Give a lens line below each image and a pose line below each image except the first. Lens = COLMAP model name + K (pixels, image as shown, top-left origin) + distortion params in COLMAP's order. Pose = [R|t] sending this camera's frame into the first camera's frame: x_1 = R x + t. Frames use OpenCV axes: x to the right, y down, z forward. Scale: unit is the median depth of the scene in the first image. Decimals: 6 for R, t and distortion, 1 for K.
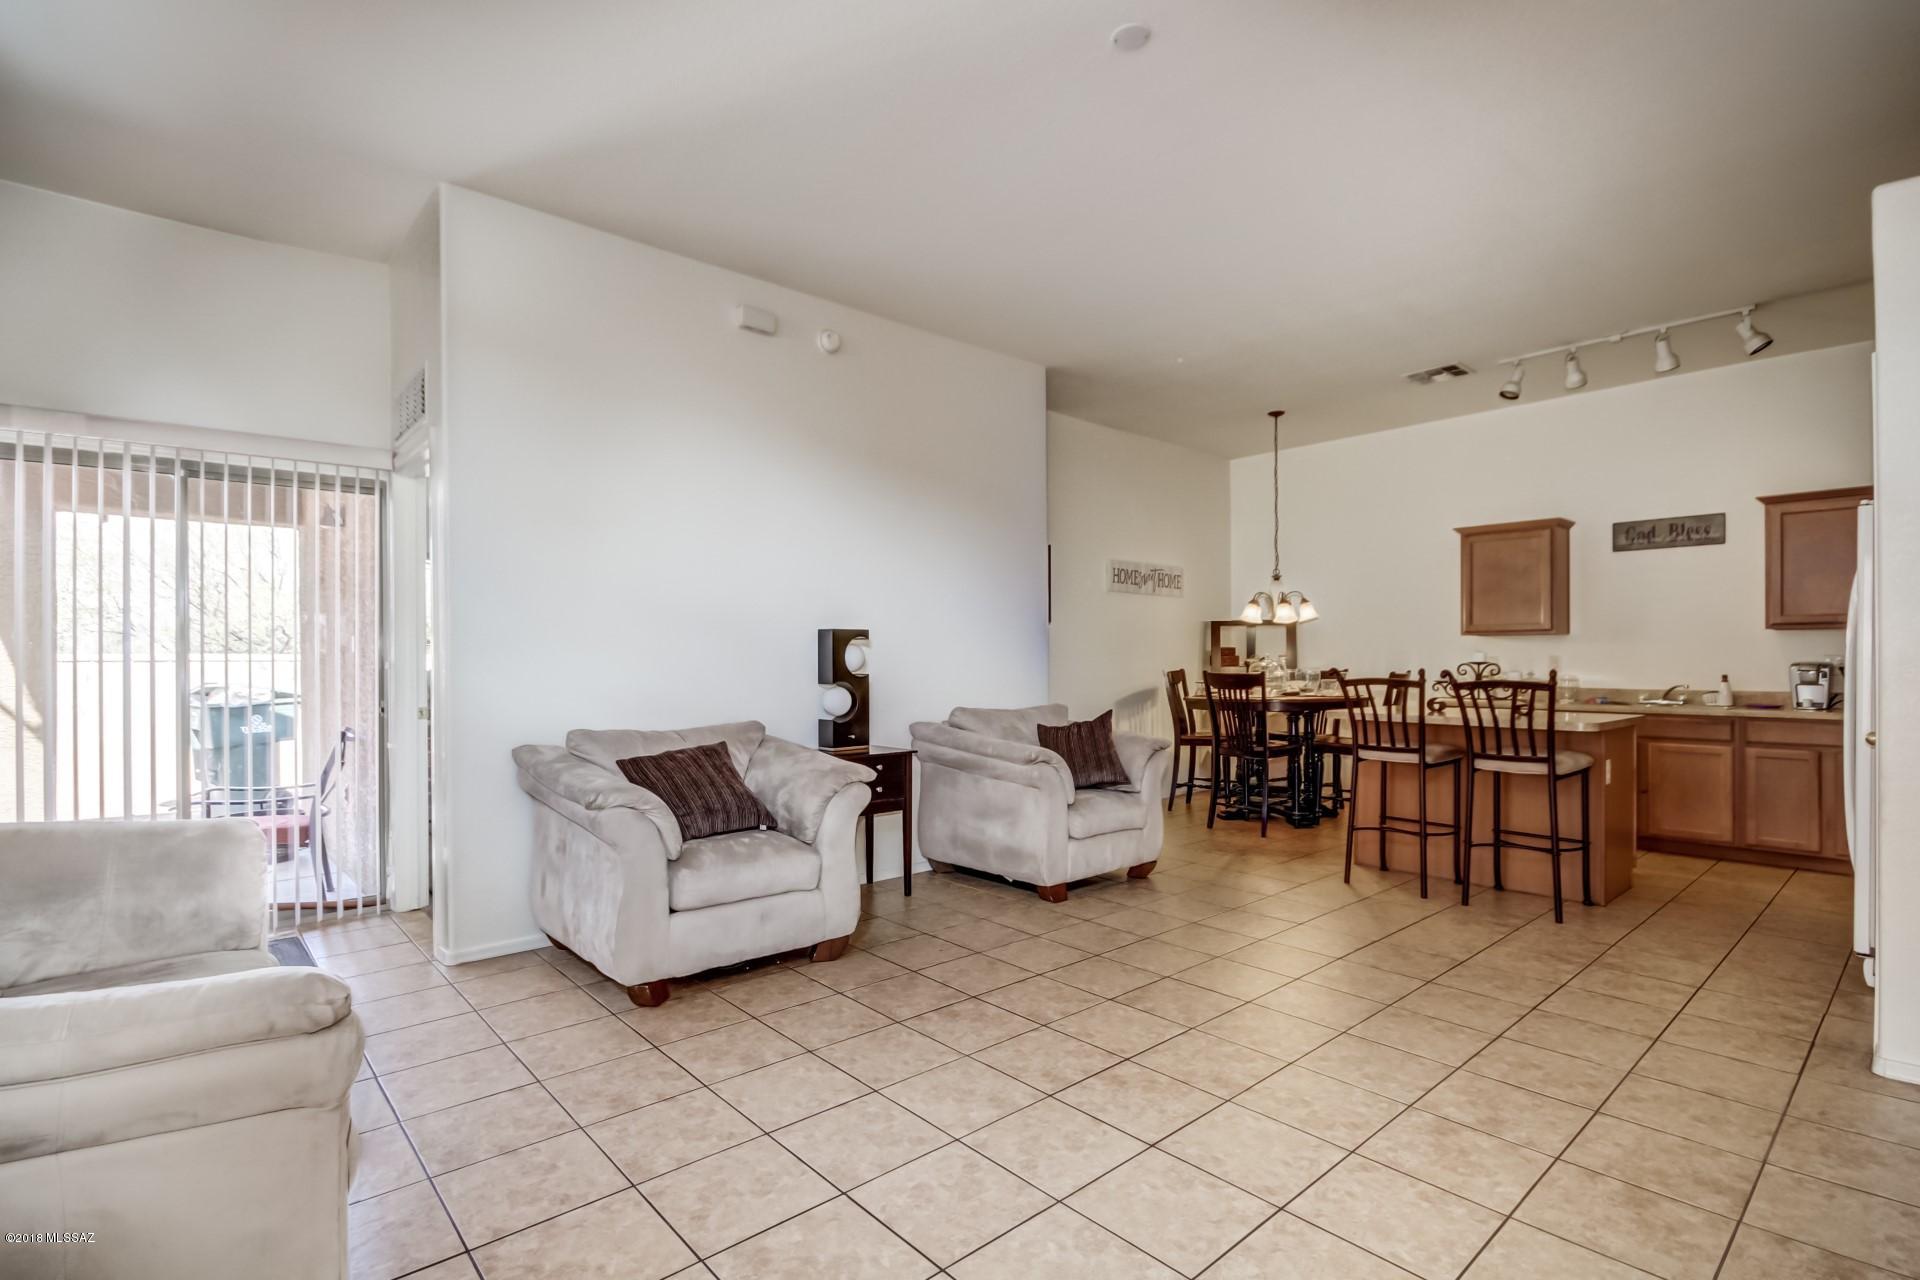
lens RADIAL K [[903.9, 0, 979.7], [0, 903.9, 663.2], [0, 0, 1]] dist [0.005064, -0.002302]
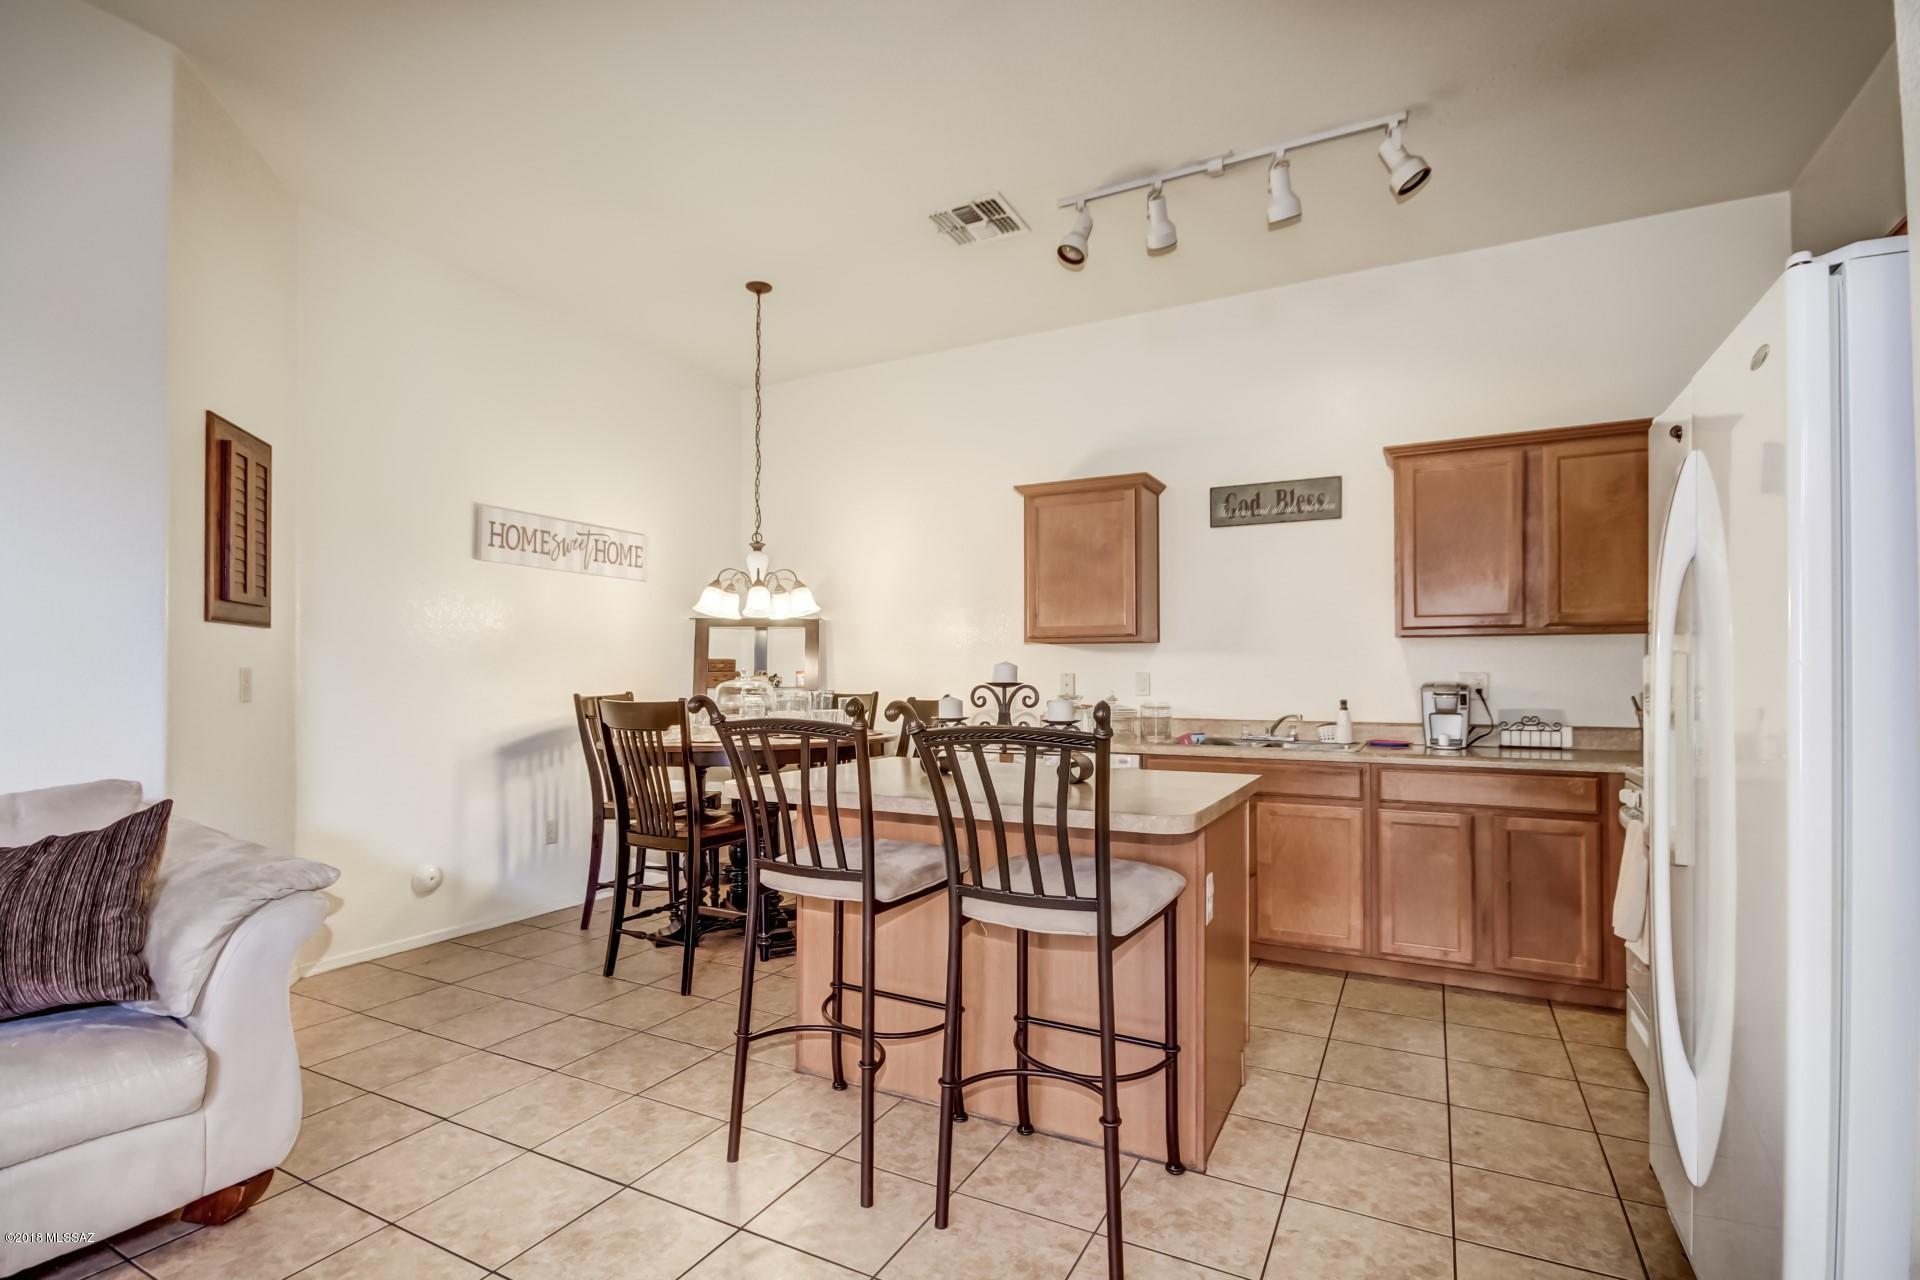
lens RADIAL K [[903.9, 0, 965.4], [0, 903.9, 673.3], [0, 0, 1]] dist [0.005064, -0.002302]
pose [[0.938844, 0.003750, 0.344322, 0.331769], [-0.001154, 0.999969, -0.007743, -0.002653], [-0.344341, 0.006872, 0.938820, 0.484010]]
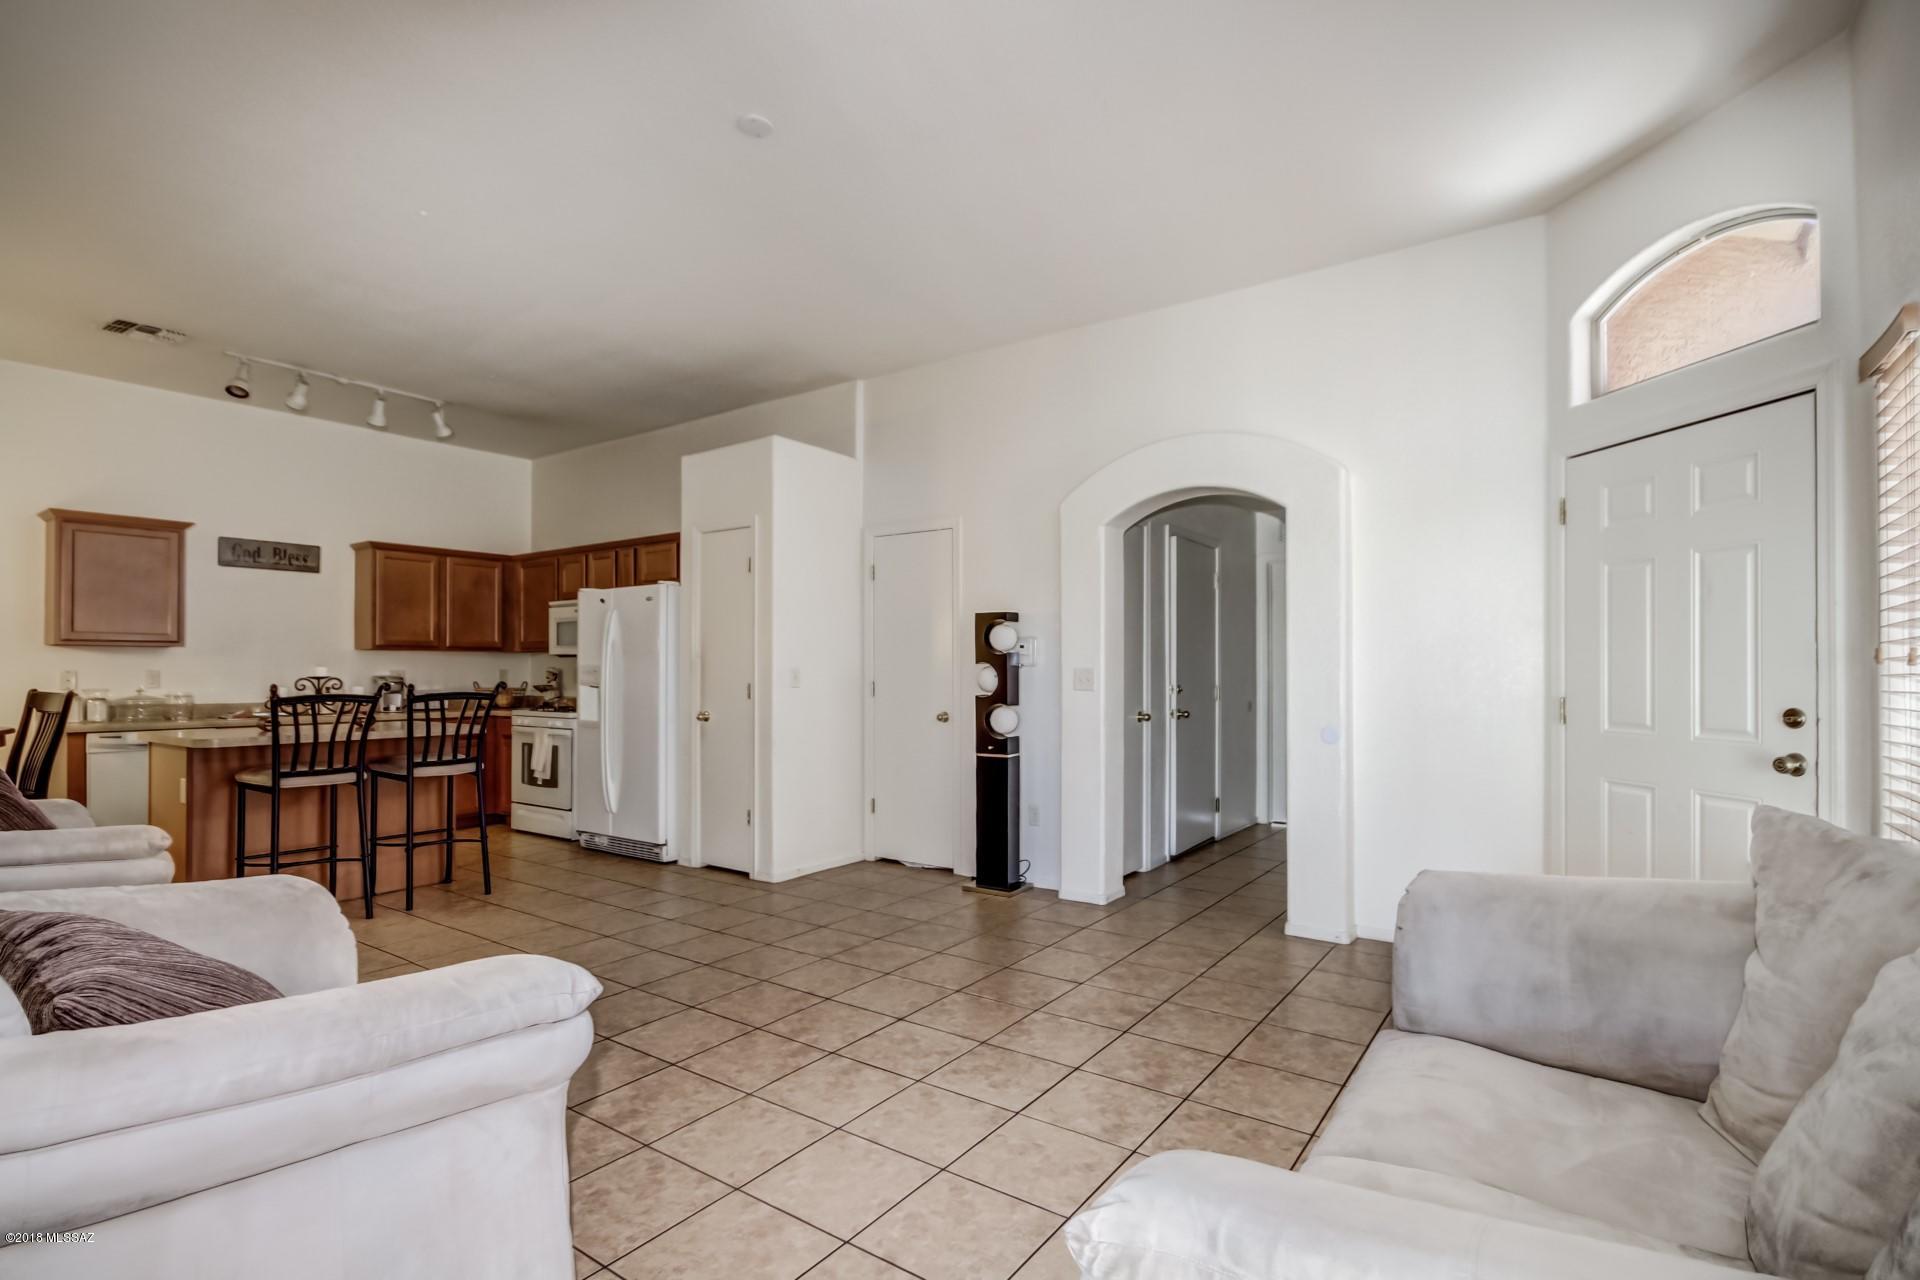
lens RADIAL K [[903.9, 0, 928.2], [0, 903.9, 663.2], [0, 0, 1]] dist [0.005064, -0.002302]
pose [[-0.184998, 0.009506, 0.982693, -0.509926], [0.007775, 0.999936, -0.008209, -0.002481], [-0.982708, 0.006121, -0.185060, 0.516506]]
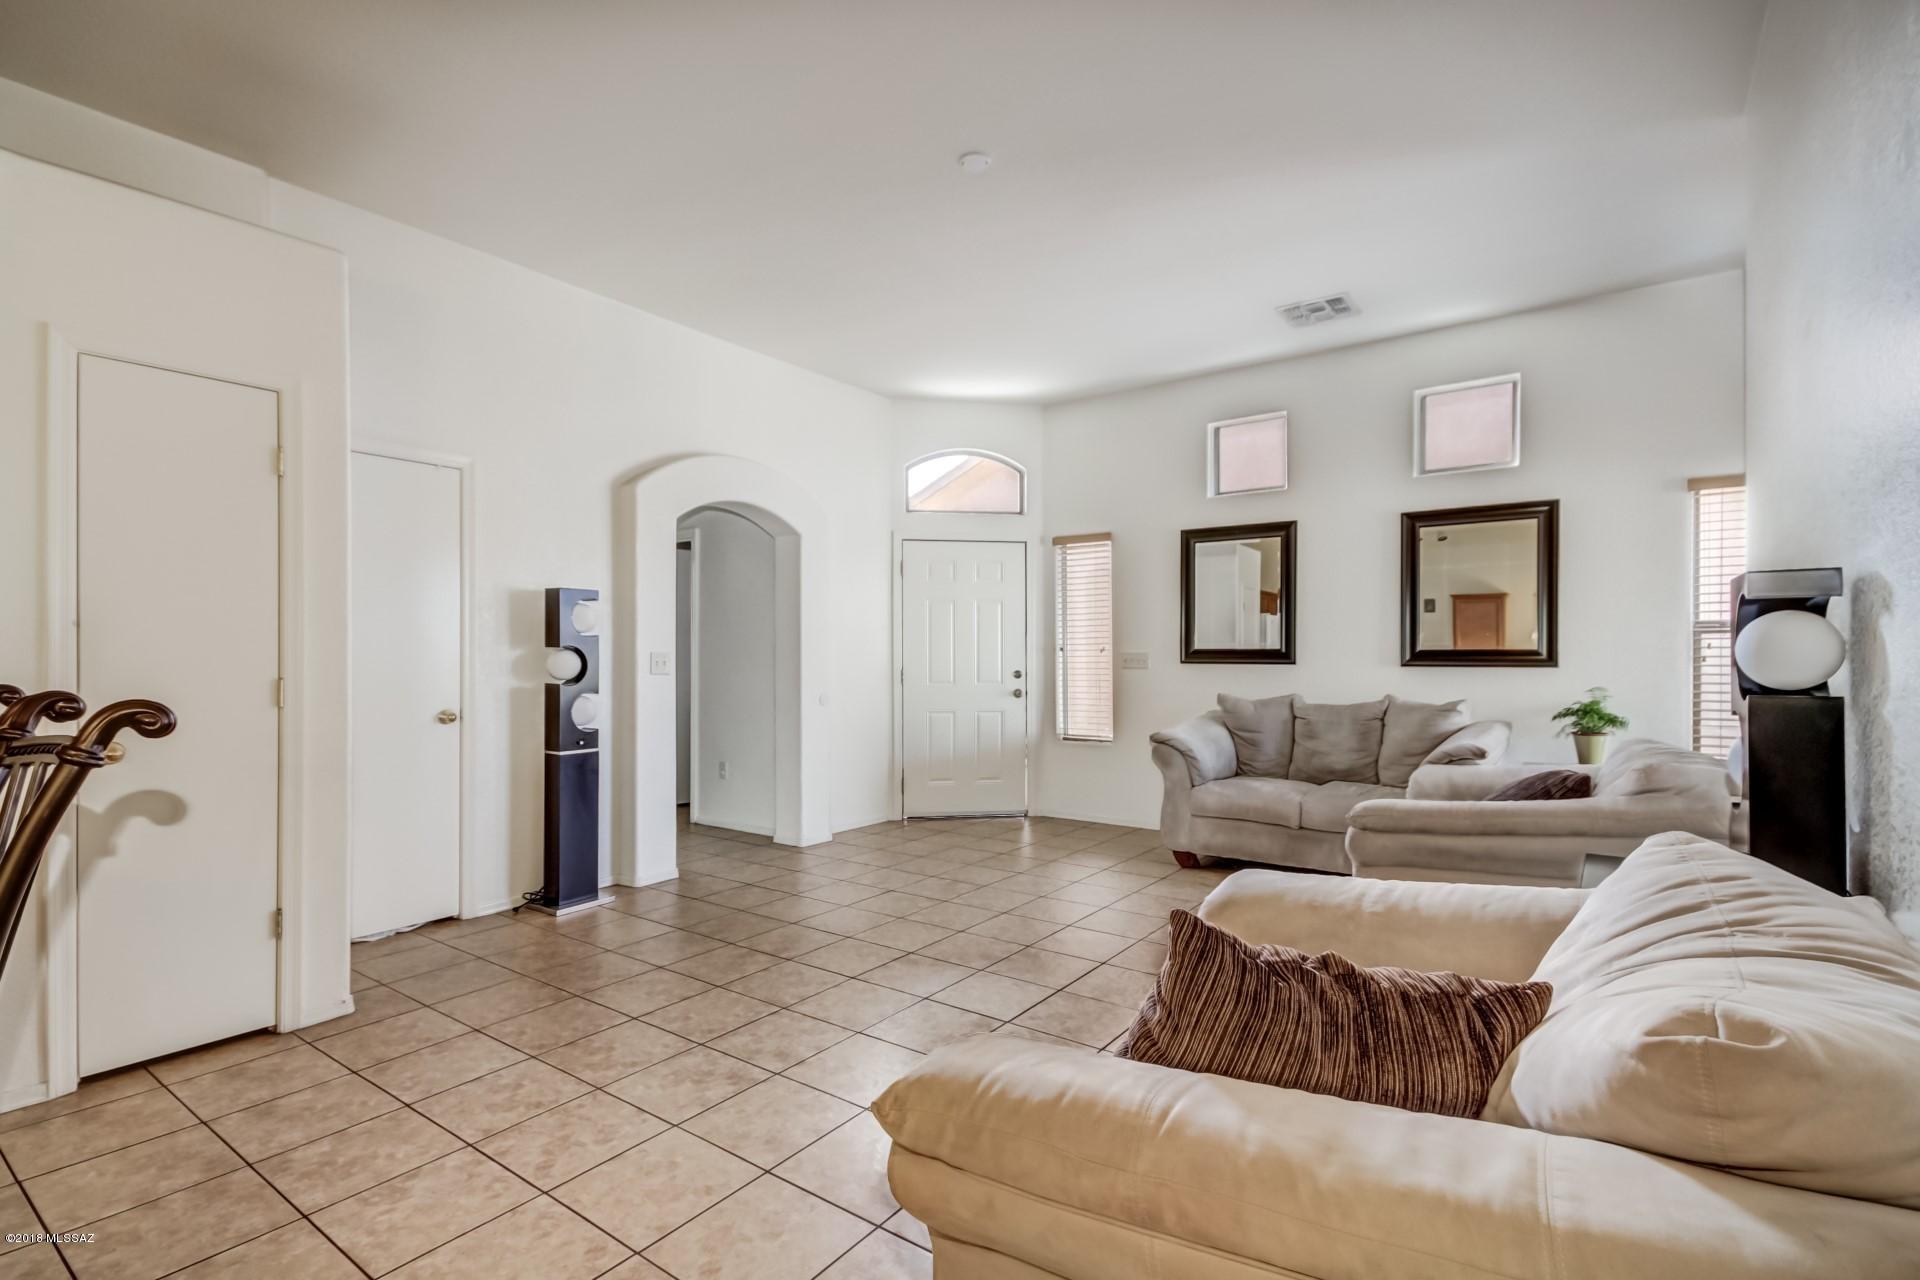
lens RADIAL K [[903.9, 0, 970.5], [0, 903.9, 646.1], [0, 0, 1]] dist [0.005064, -0.002302]
pose [[-0.979390, -0.000690, -0.201975, 0.224946], [0.000010, 0.999994, -0.003462, -0.007129], [0.201976, -0.003393, -0.979385, 1.162523]]
